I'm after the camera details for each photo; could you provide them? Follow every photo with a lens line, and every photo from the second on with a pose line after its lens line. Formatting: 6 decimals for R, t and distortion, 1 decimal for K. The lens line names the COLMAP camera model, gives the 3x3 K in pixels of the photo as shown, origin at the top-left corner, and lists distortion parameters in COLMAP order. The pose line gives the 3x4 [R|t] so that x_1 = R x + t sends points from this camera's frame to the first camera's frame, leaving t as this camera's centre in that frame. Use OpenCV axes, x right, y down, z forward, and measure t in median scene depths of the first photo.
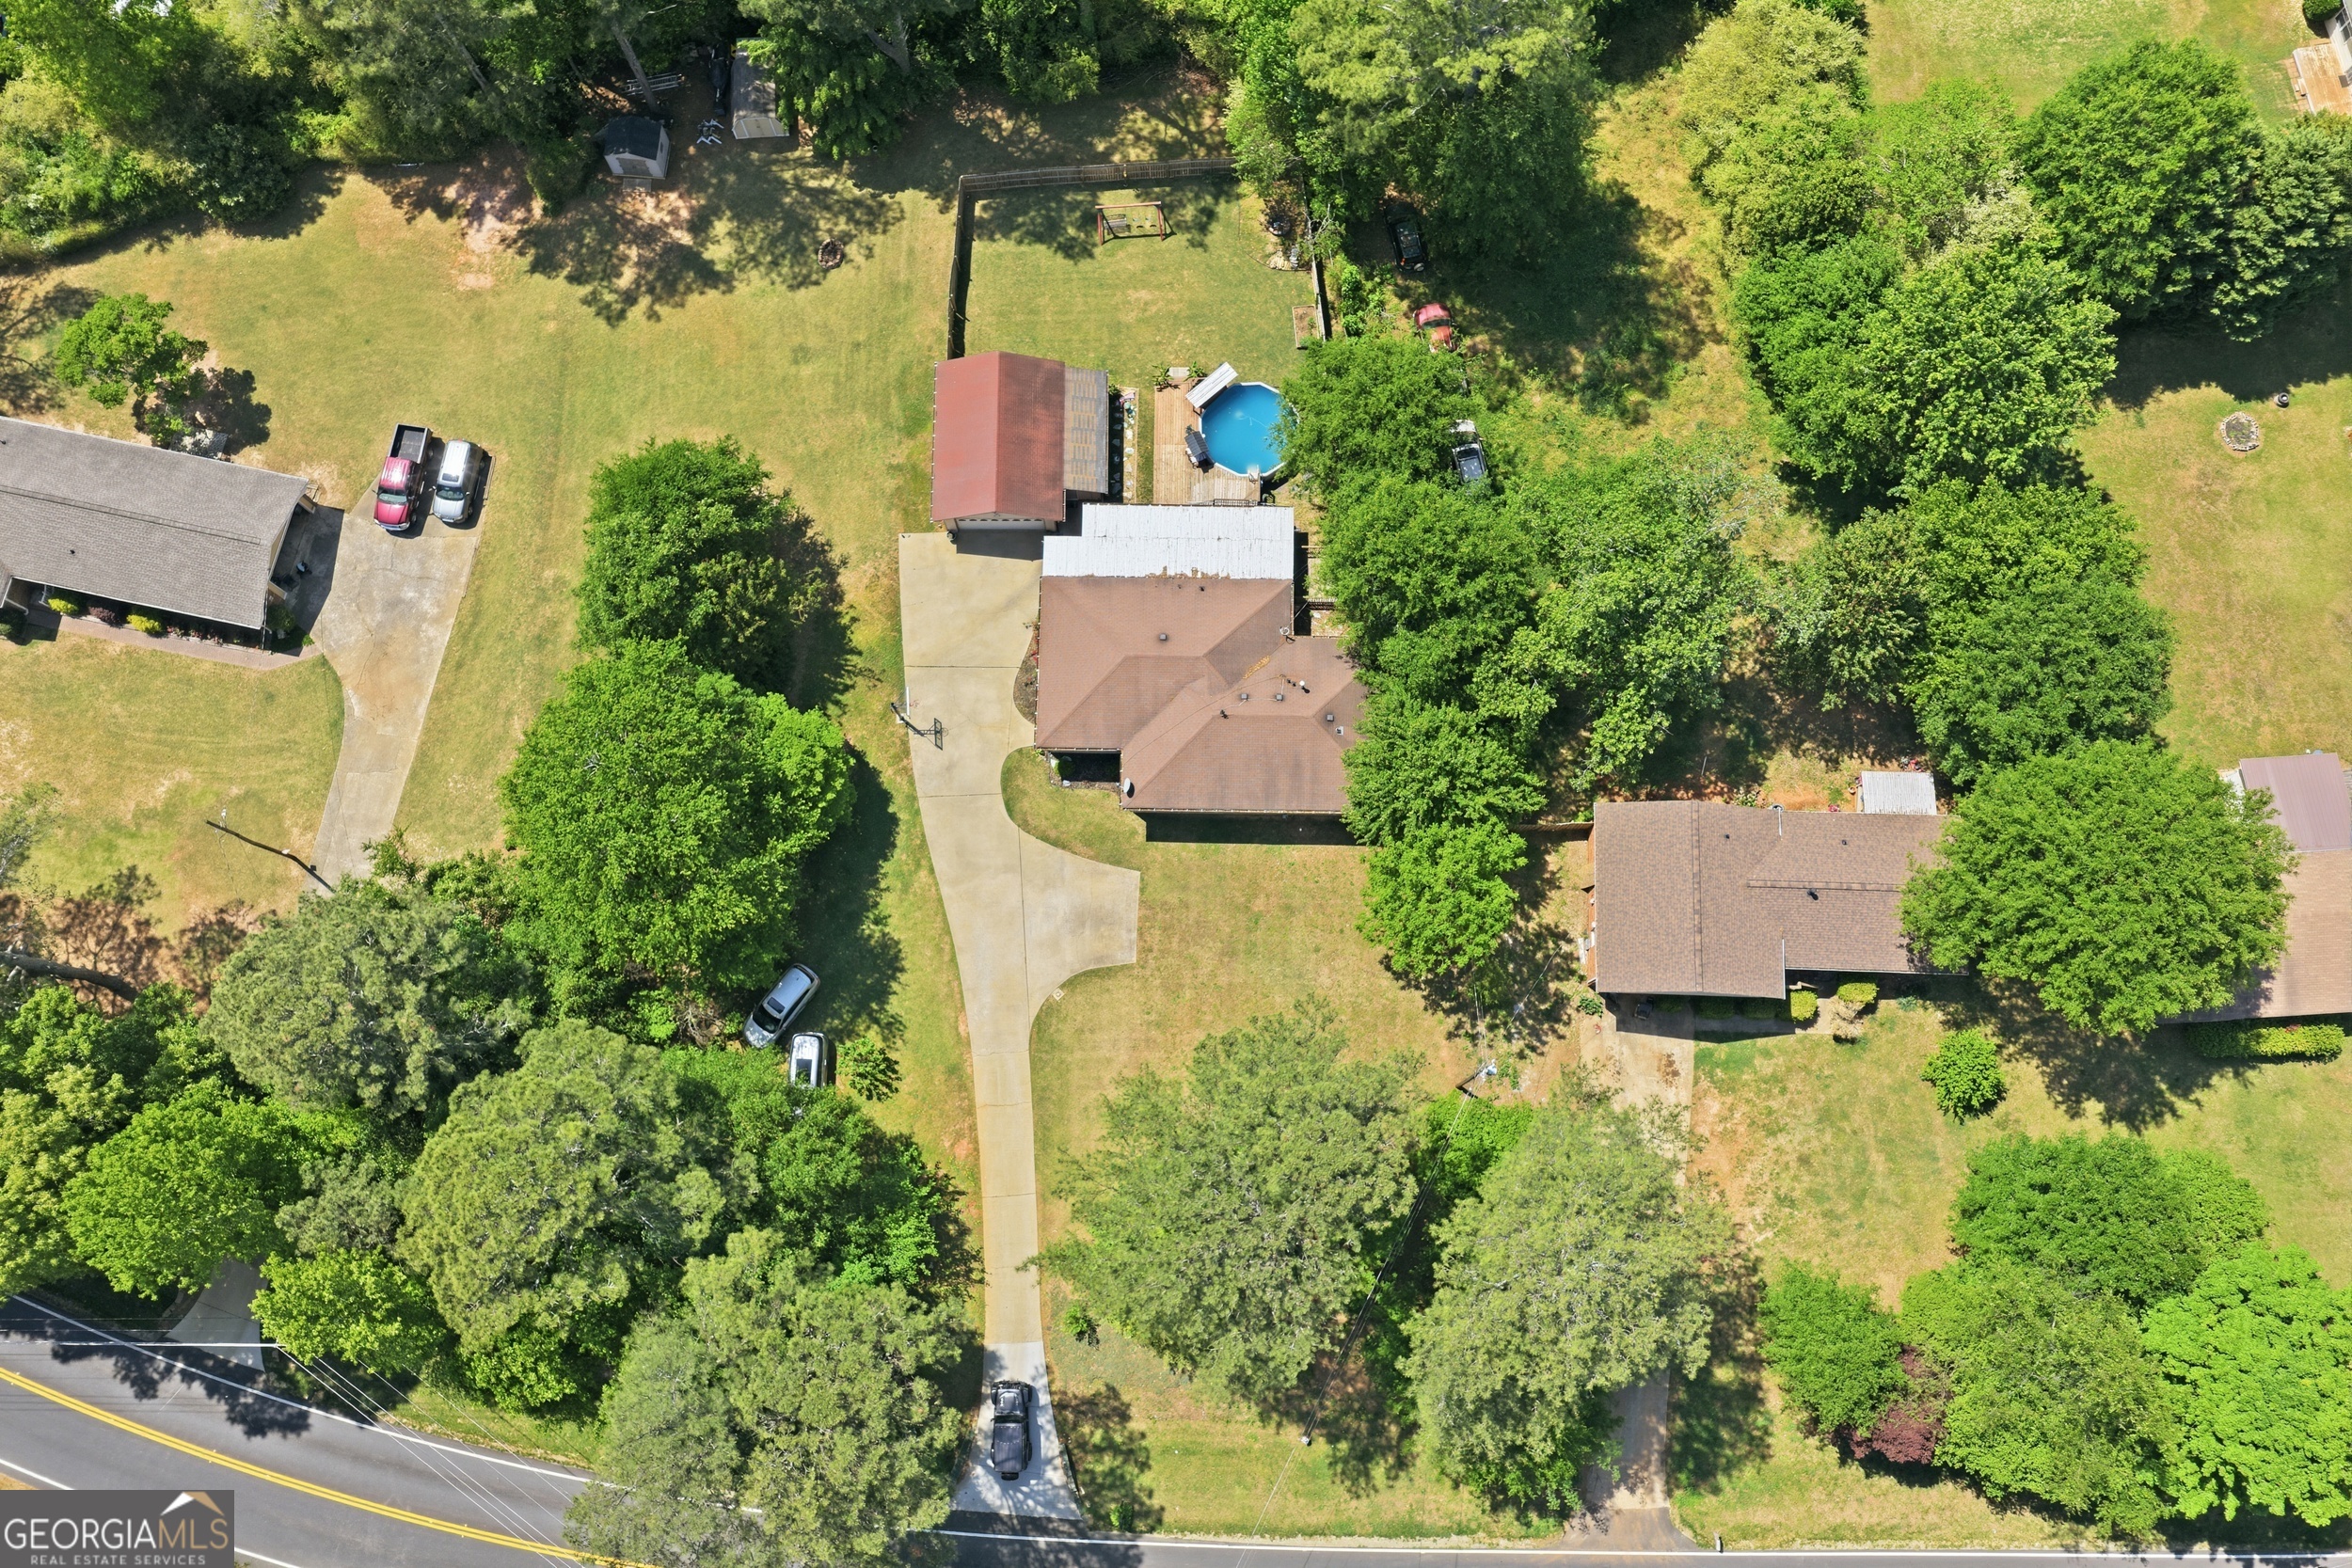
lens RADIAL K [[1918.6, 0, 1176.0], [0, 1918.6, 784.0], [0, 0, 1]] dist [-0.063531, 0.037213]
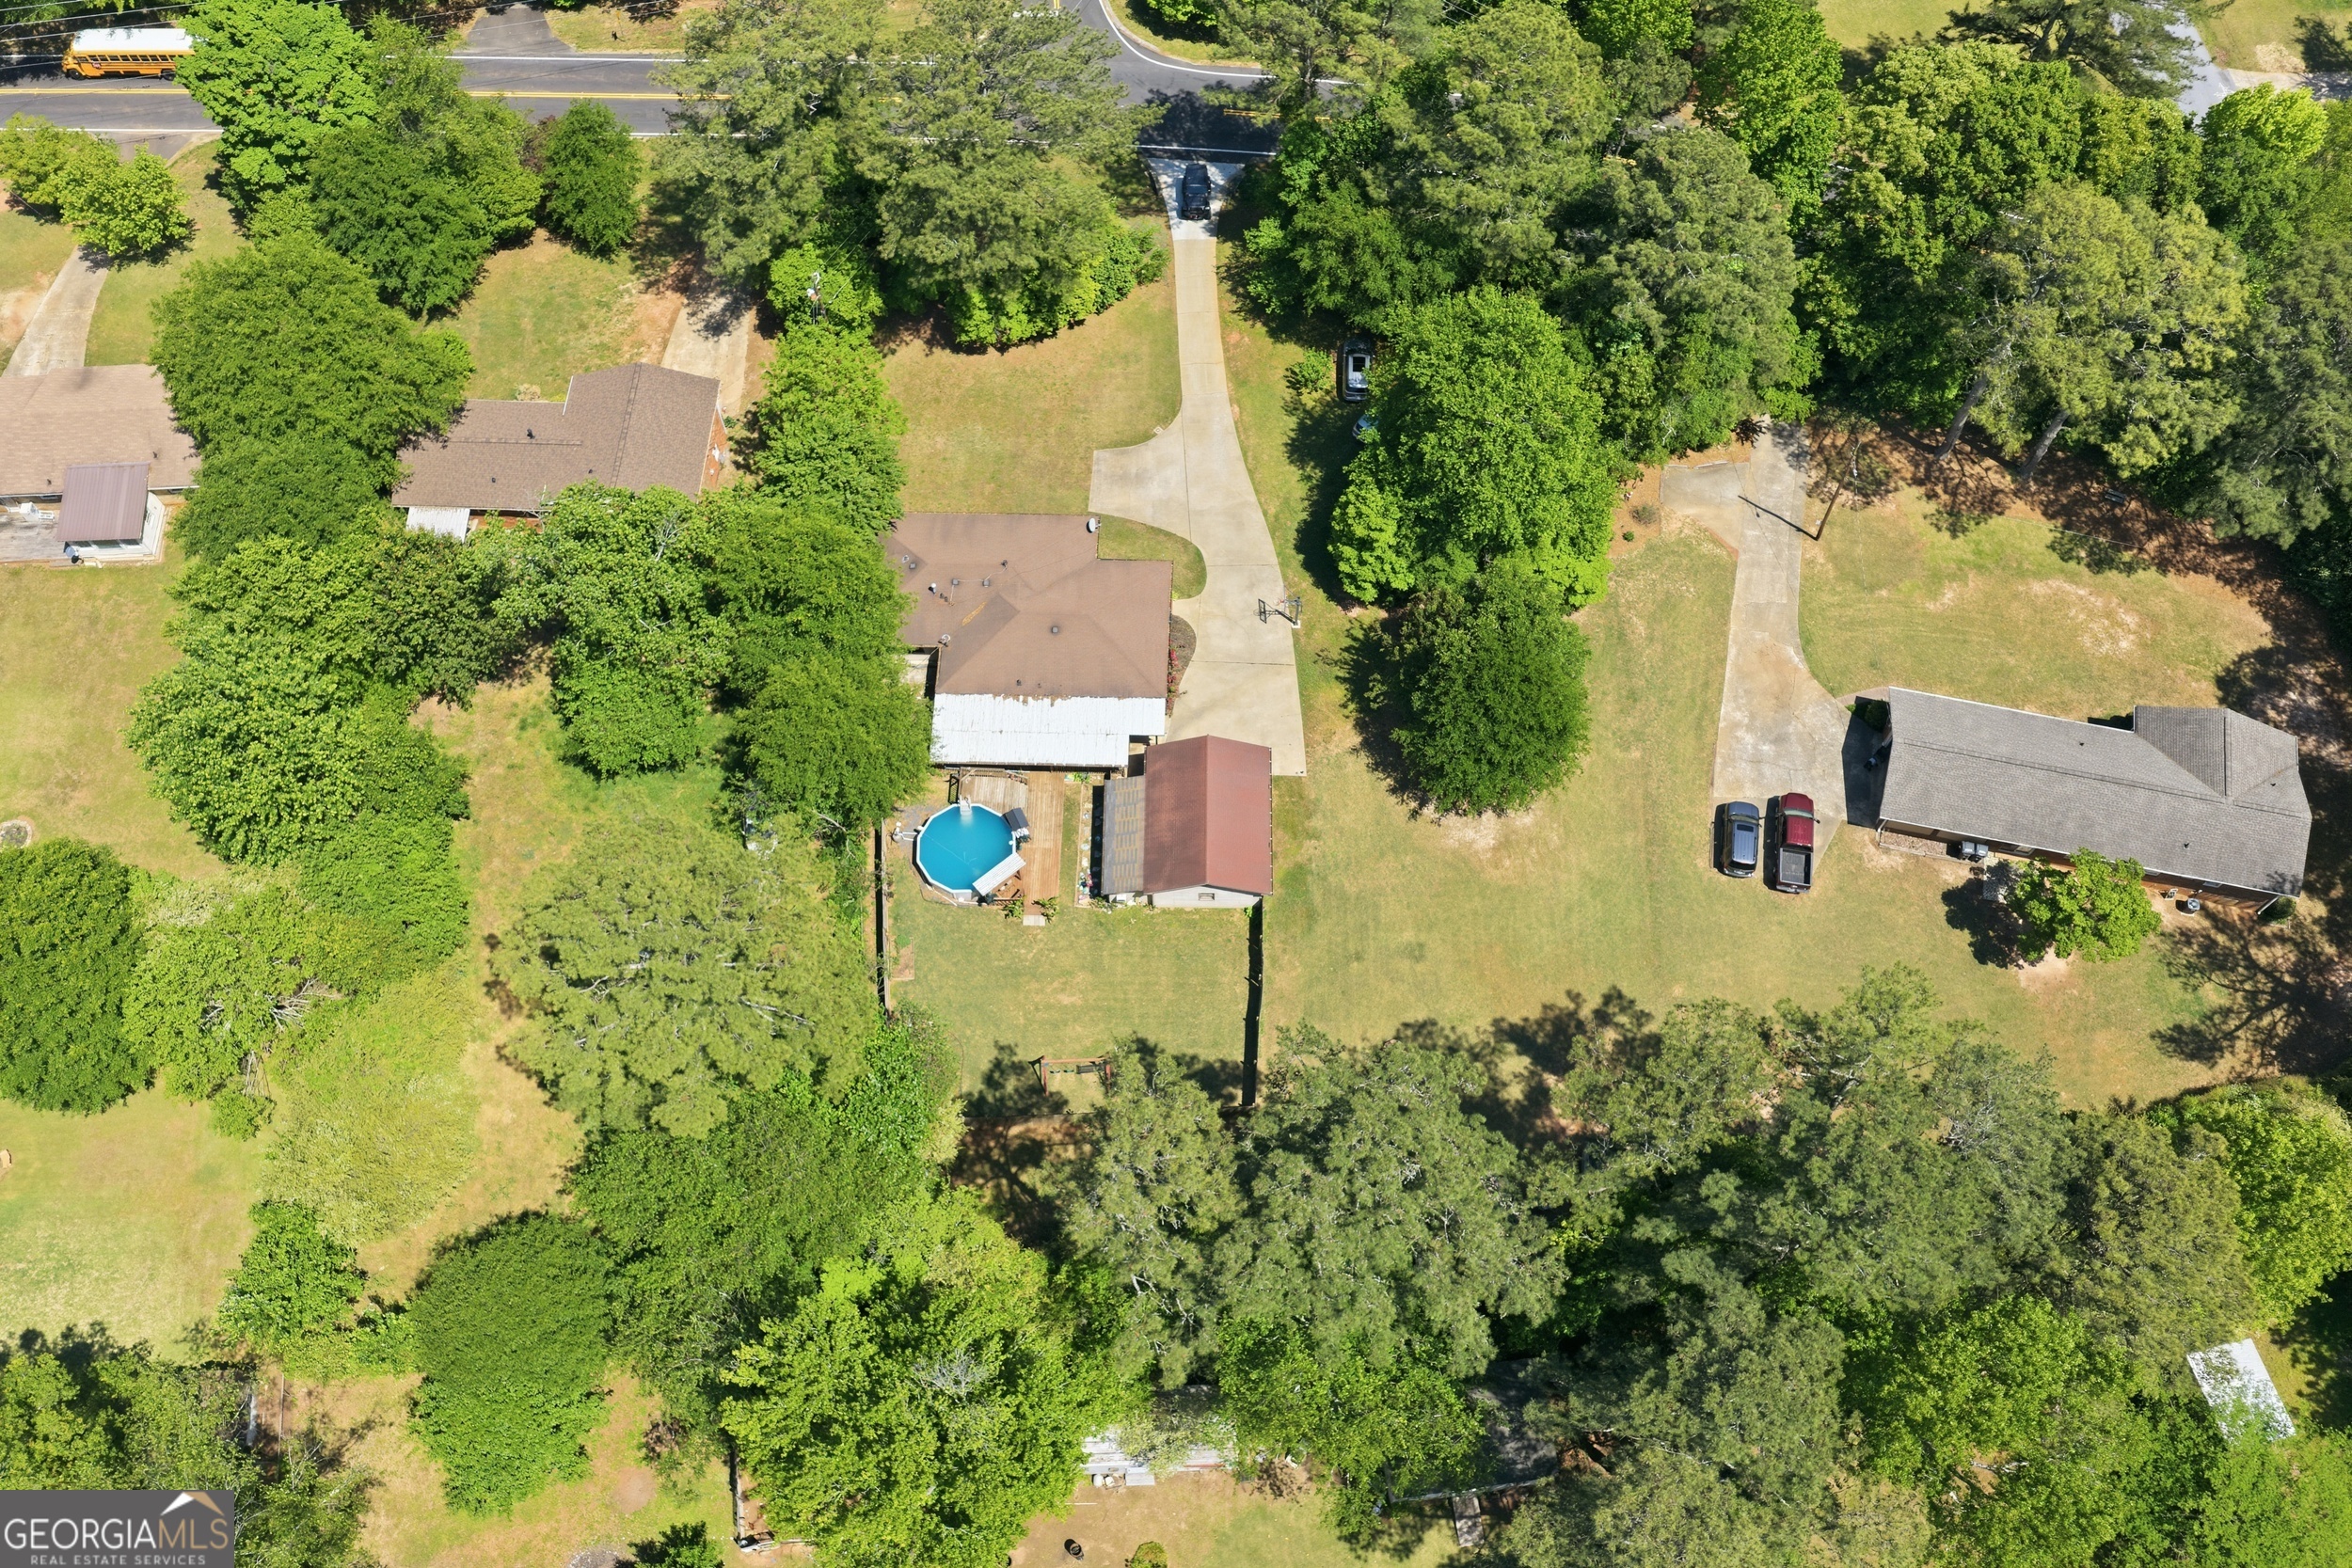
lens RADIAL K [[1918.6, 0, 1176.0], [0, 1918.6, 784.0], [0, 0, 1]] dist [-0.063531, 0.037213]
pose [[-0.999908, -0.011903, 0.006463, -0.080377], [0.013323, -0.778294, 0.627758, -0.803732], [-0.002442, 0.627787, 0.778382, 0.181953]]
